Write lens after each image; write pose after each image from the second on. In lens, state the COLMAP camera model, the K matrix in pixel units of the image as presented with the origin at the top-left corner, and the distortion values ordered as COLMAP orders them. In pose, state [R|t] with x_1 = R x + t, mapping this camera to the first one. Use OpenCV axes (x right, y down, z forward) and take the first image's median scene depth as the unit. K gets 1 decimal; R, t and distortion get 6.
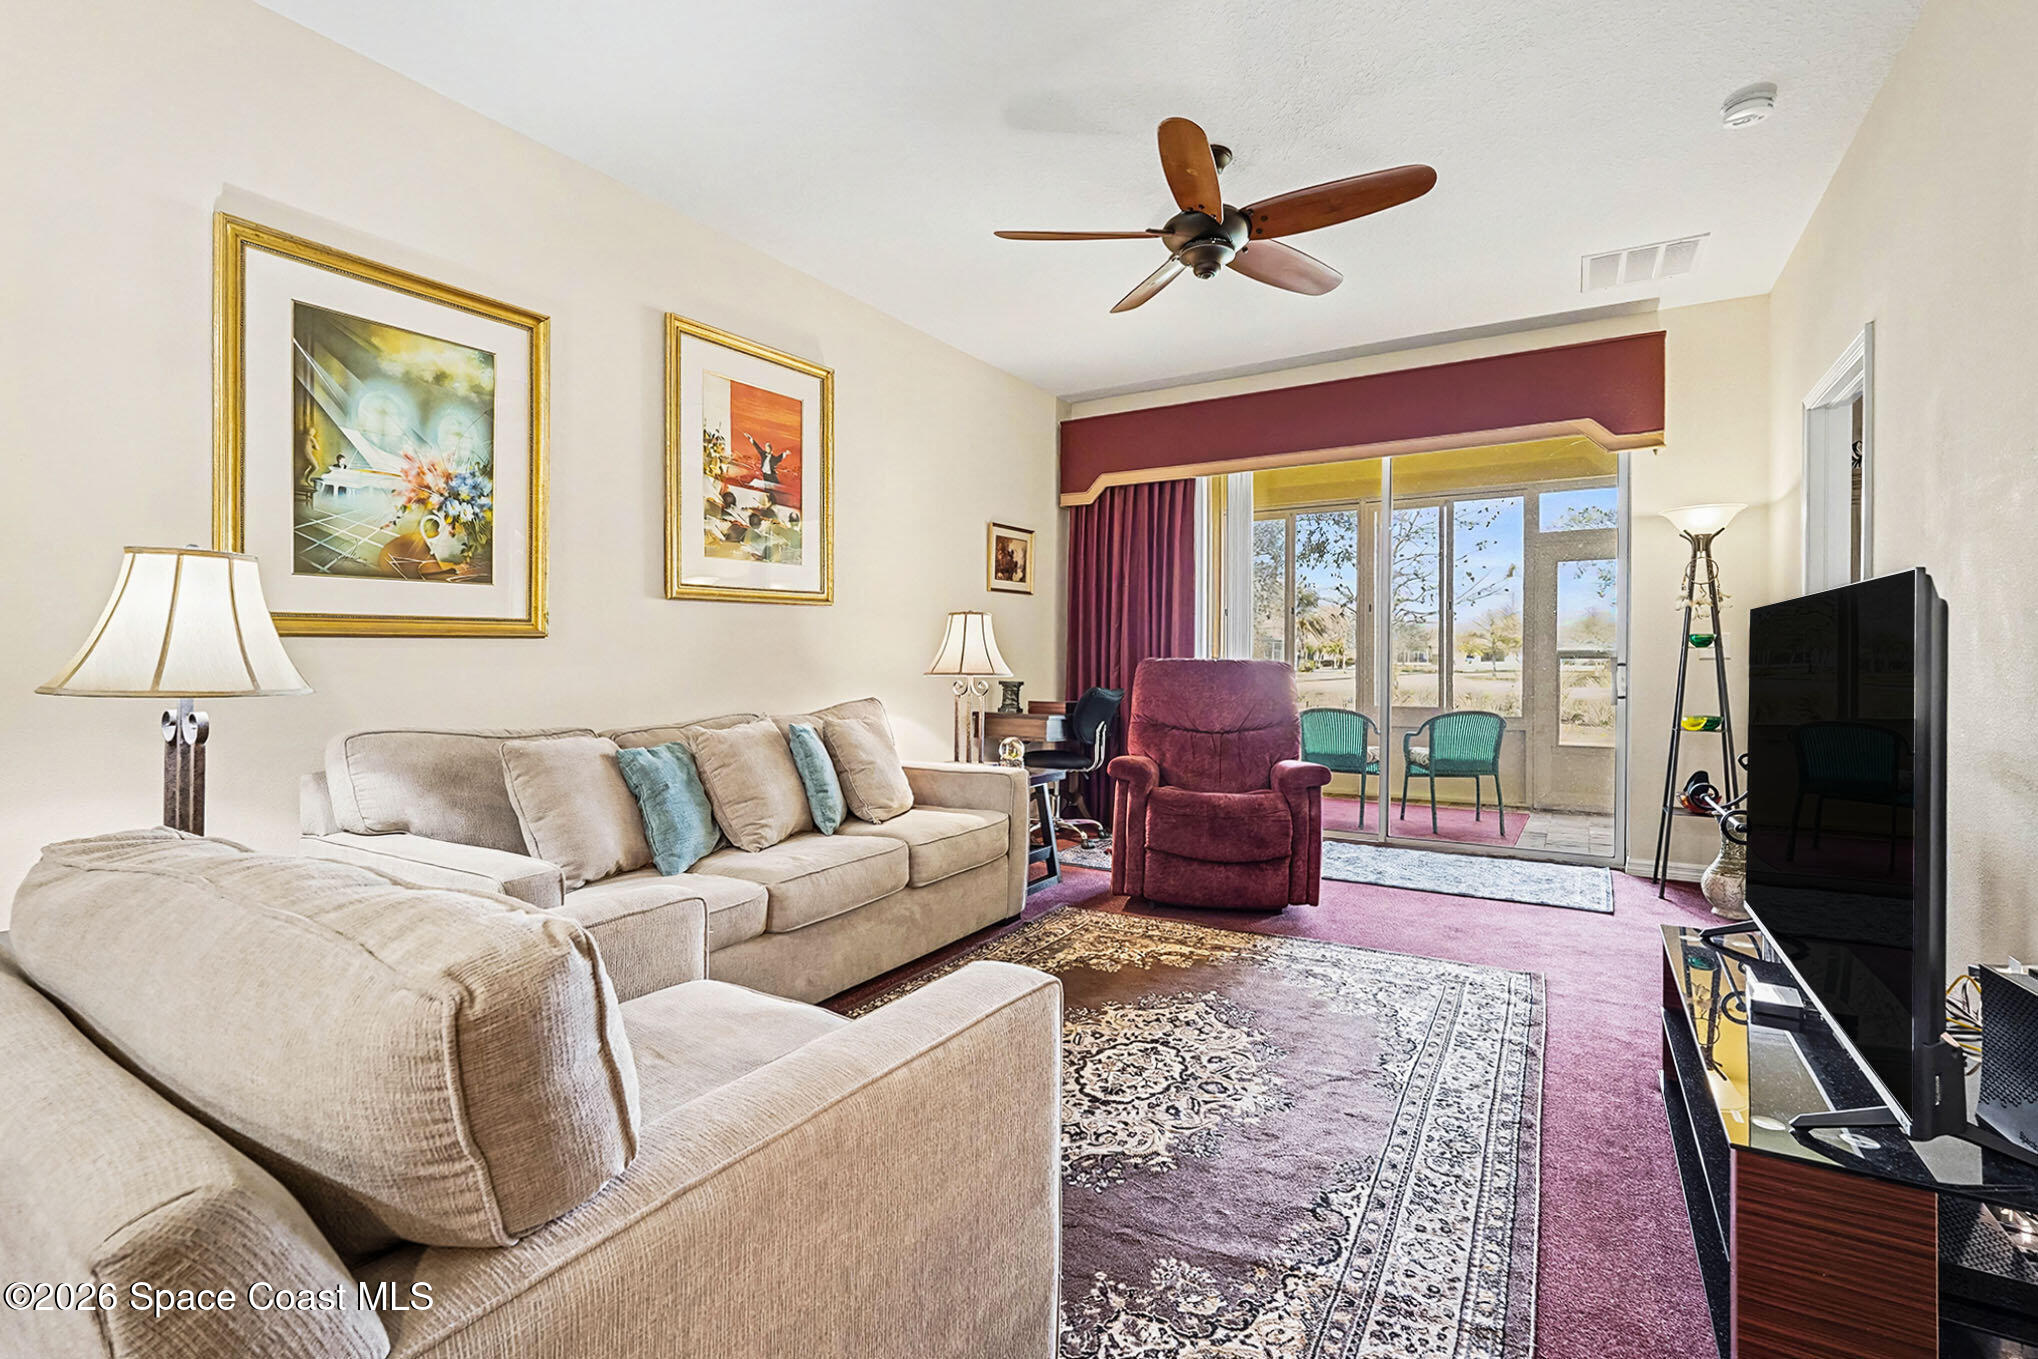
lens RADIAL K [[899.5, 0, 1037.7], [0, 899.5, 665.4], [0, 0, 1]] dist [-0.002752, 0.000939]
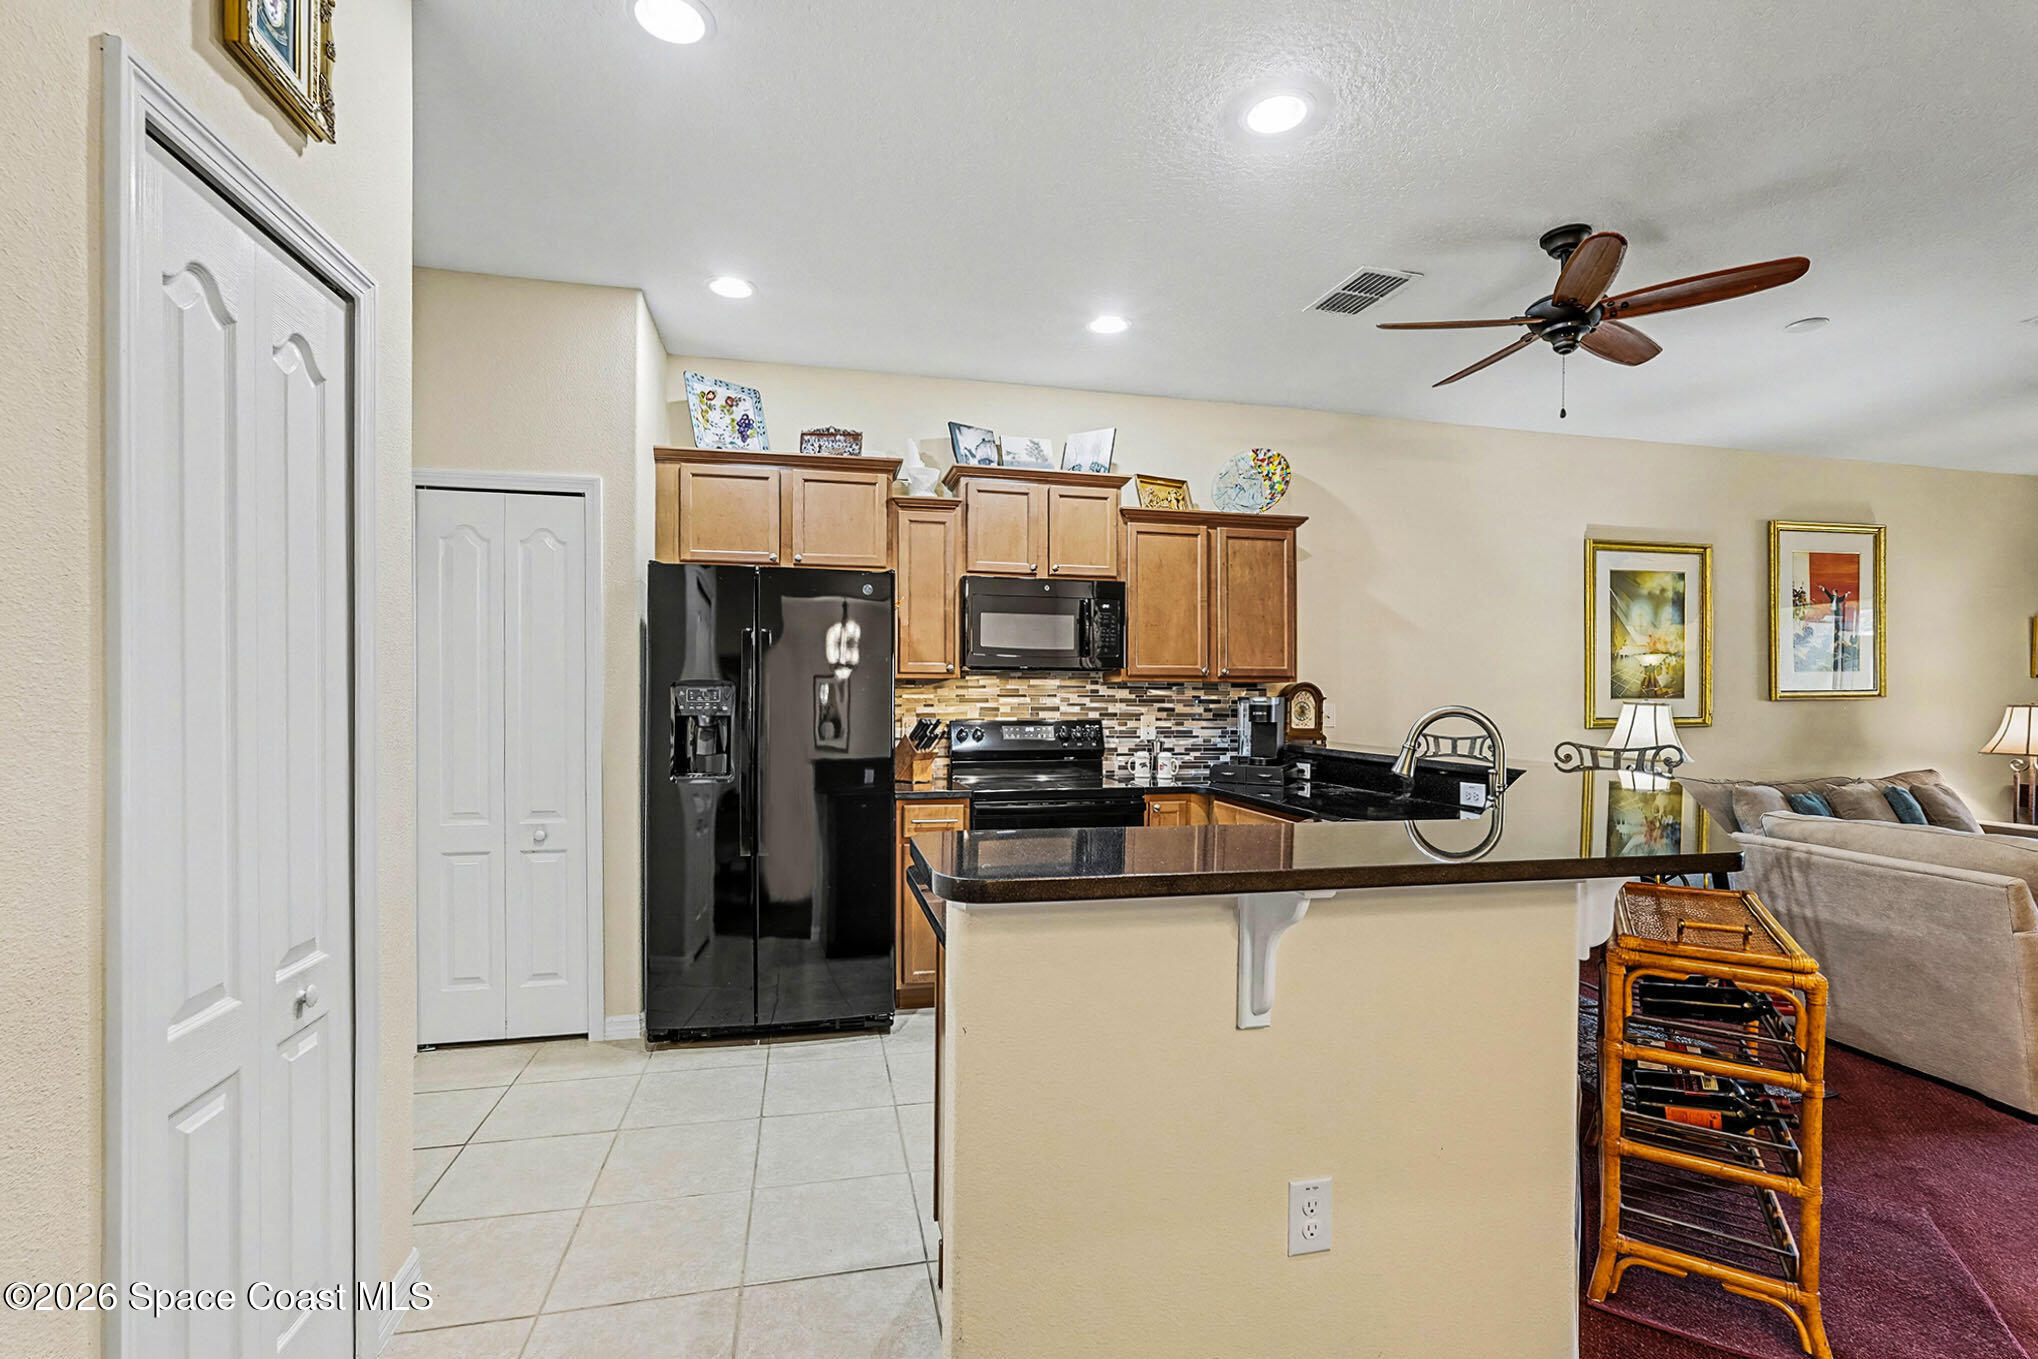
lens RADIAL K [[899.5, 0, 1017.3], [0, 899.5, 683.0], [0, 0, 1]] dist [-0.002752, 0.000939]
pose [[0.694323, -0.006520, -0.719634, -0.225357], [-0.014209, 0.999640, -0.022767, -0.058409], [0.719523, 0.026033, 0.693980, -1.212679]]
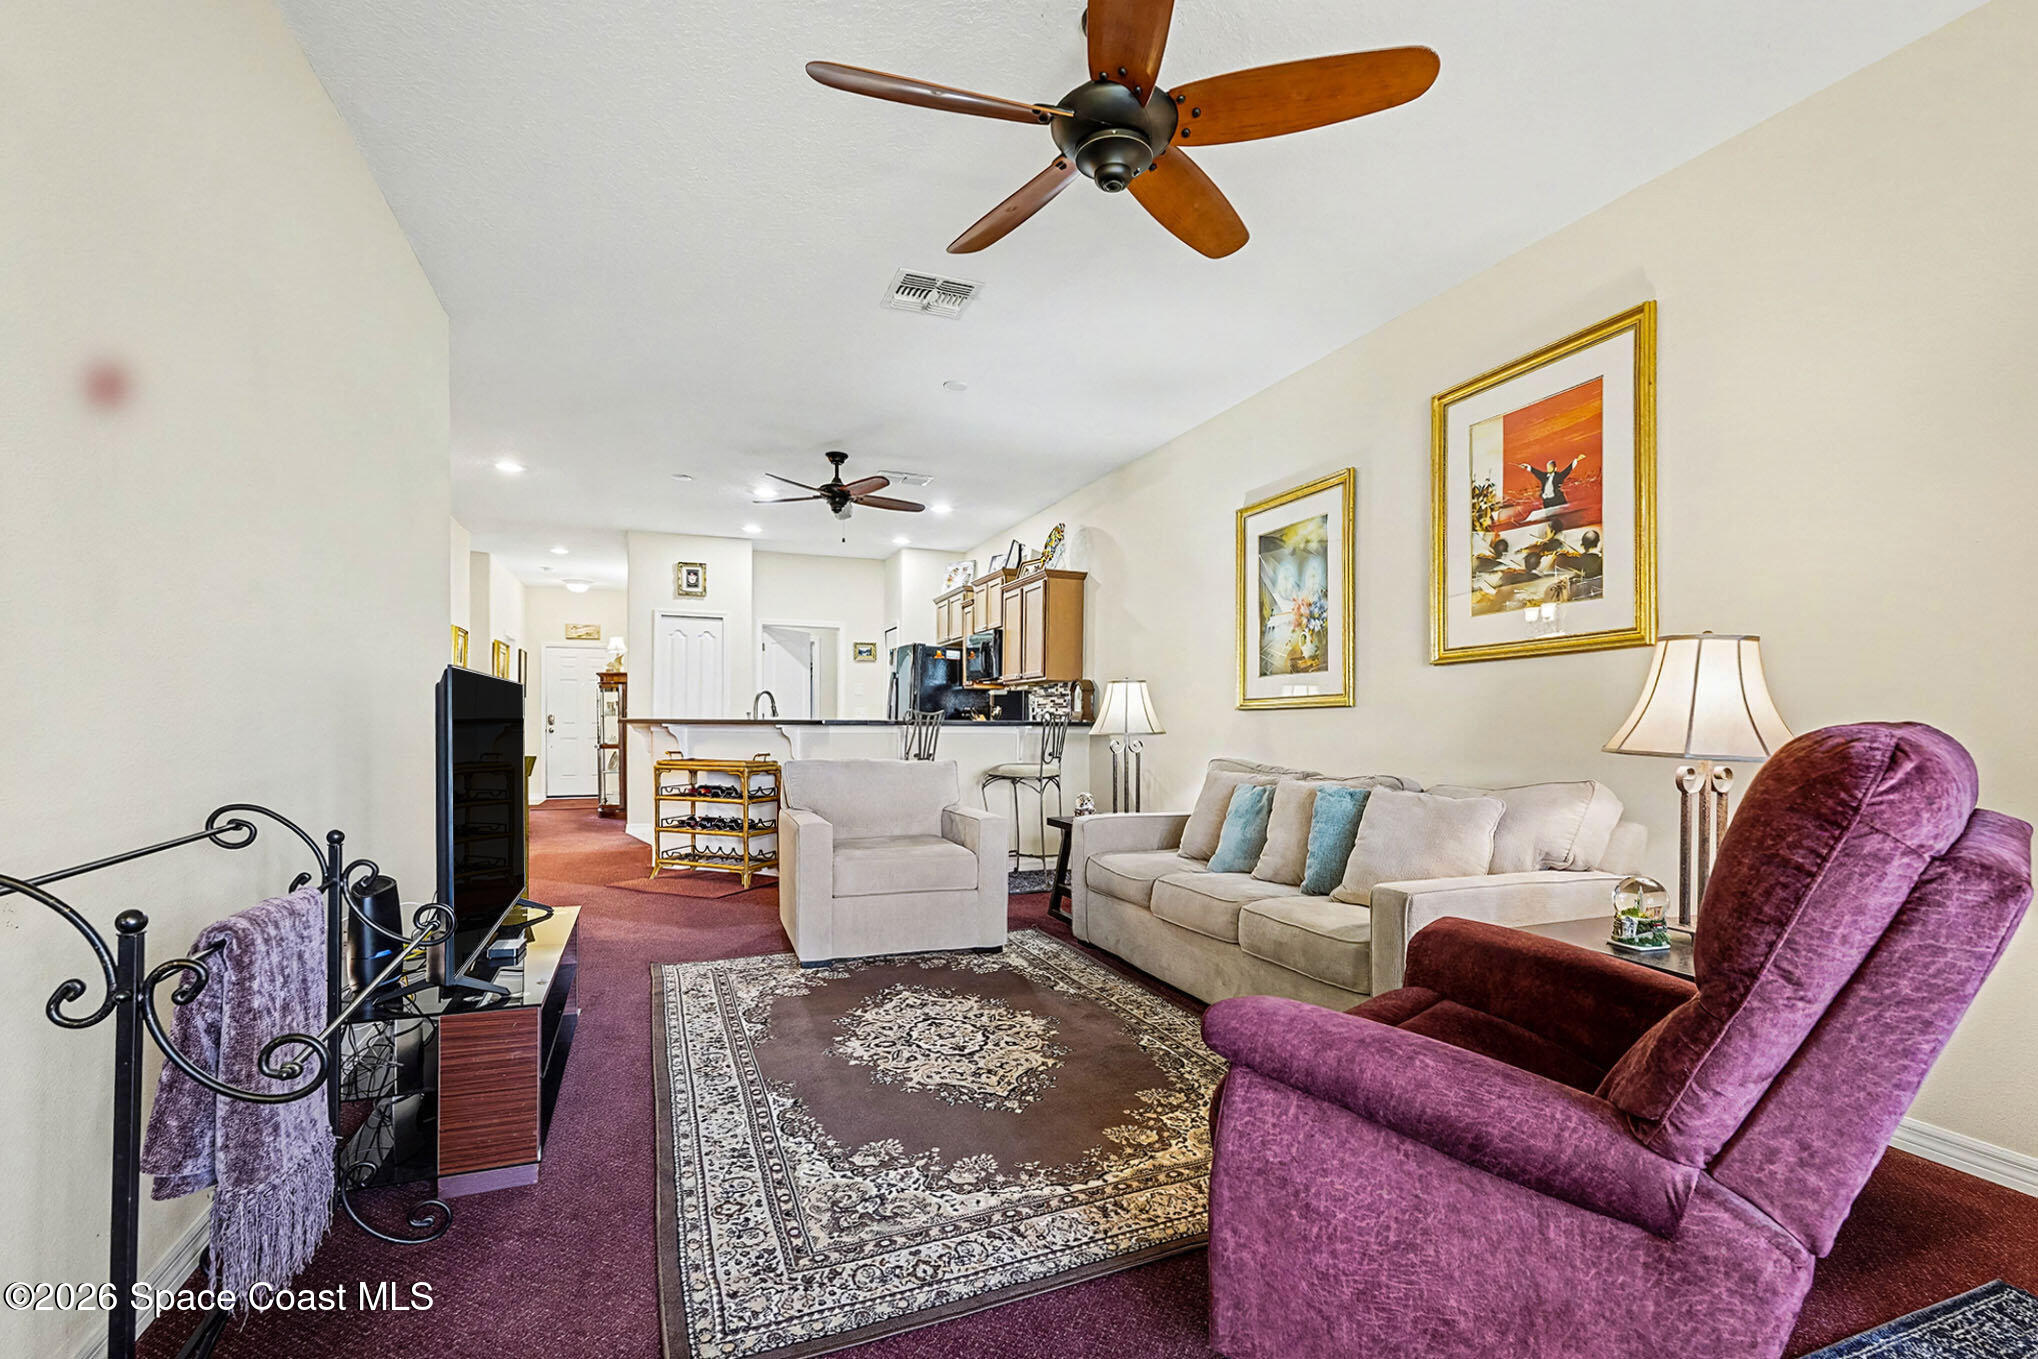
lens RADIAL K [[899.5, 0, 1001.4], [0, 899.5, 715.5], [0, 0, 1]] dist [-0.002752, 0.000939]
pose [[-0.615125, -0.008942, -0.788379, 0.838776], [-0.014764, 0.999891, 0.000179, -0.010155], [0.788291, 0.011750, -0.615190, 1.435556]]
